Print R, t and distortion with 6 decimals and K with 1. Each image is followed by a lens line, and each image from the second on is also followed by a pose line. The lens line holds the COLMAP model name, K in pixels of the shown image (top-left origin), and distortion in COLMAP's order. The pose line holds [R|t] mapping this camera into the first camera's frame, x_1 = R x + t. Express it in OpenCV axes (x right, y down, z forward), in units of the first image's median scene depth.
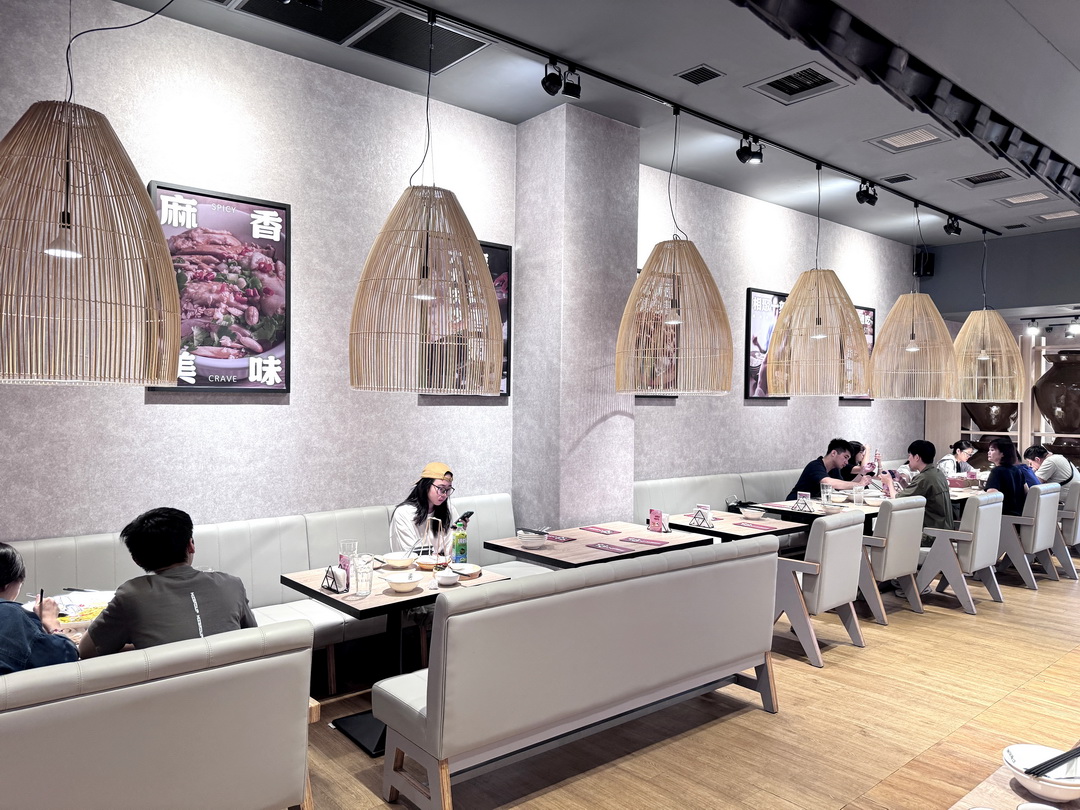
lens RADIAL K [[766.6, 0, 540.0], [0, 766.6, 405.0], [0, 0, 1]] dist [0.077624, -0.077678]
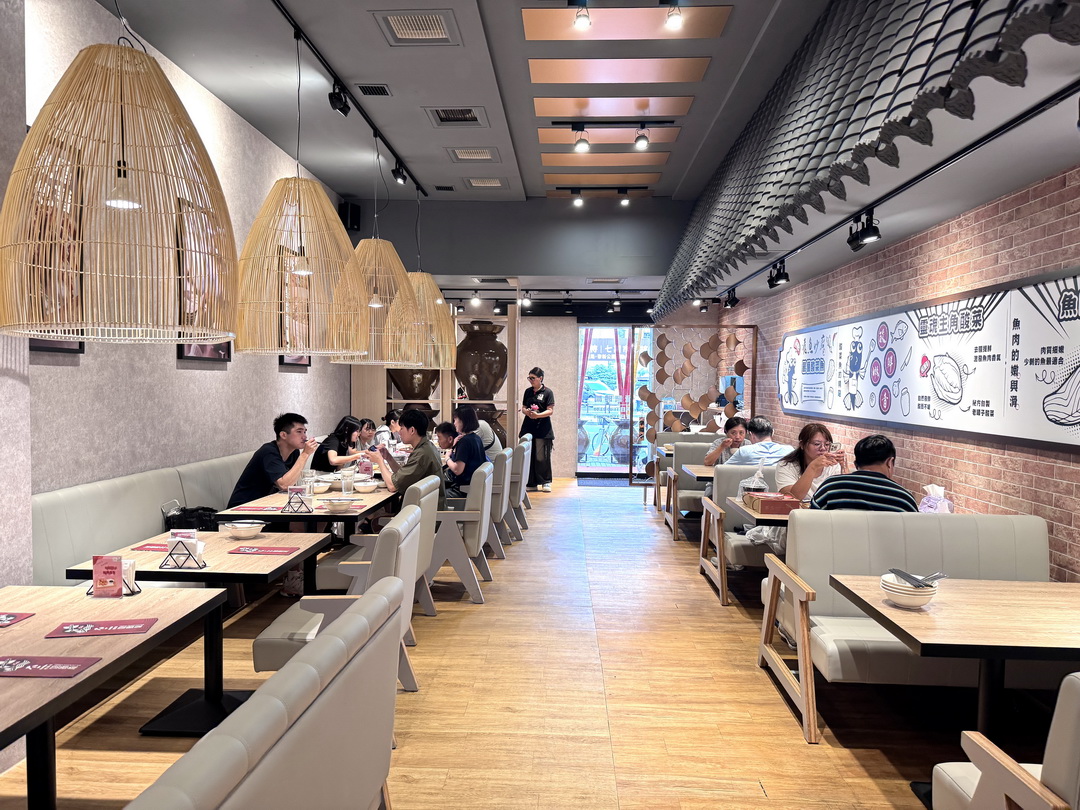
lens RADIAL K [[766.6, 0, 540.0], [0, 766.6, 405.0], [0, 0, 1]] dist [0.077624, -0.077678]
pose [[0.685761, -0.027917, 0.727291, -0.022342], [0.005595, 0.999437, 0.033087, 0.013633], [-0.727805, -0.018620, 0.685531, 0.314765]]
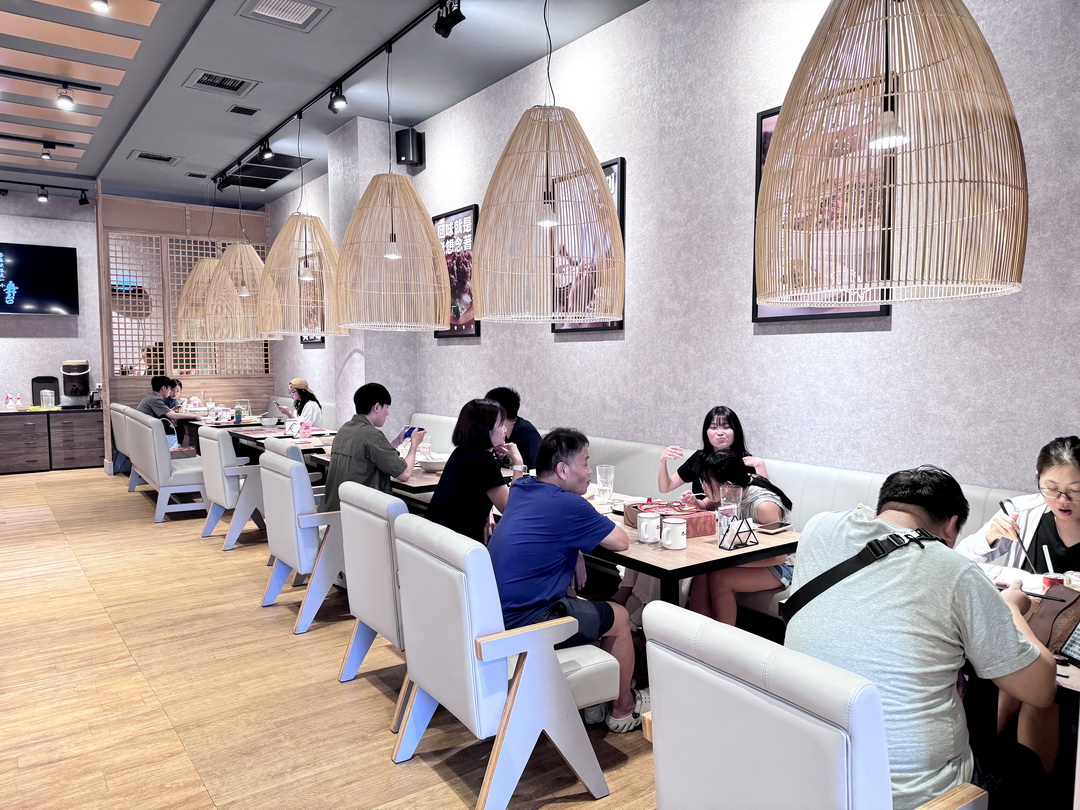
lens RADIAL K [[752.5, 0, 540.0], [0, 752.5, 405.0], [0, 0, 1]] dist [0.110458, -0.154668]
pose [[-0.084116, 0.051623, -0.995118, 1.113035], [-0.006100, 0.998612, 0.052320, 0.026767], [0.996437, 0.010471, -0.083684, 1.166103]]
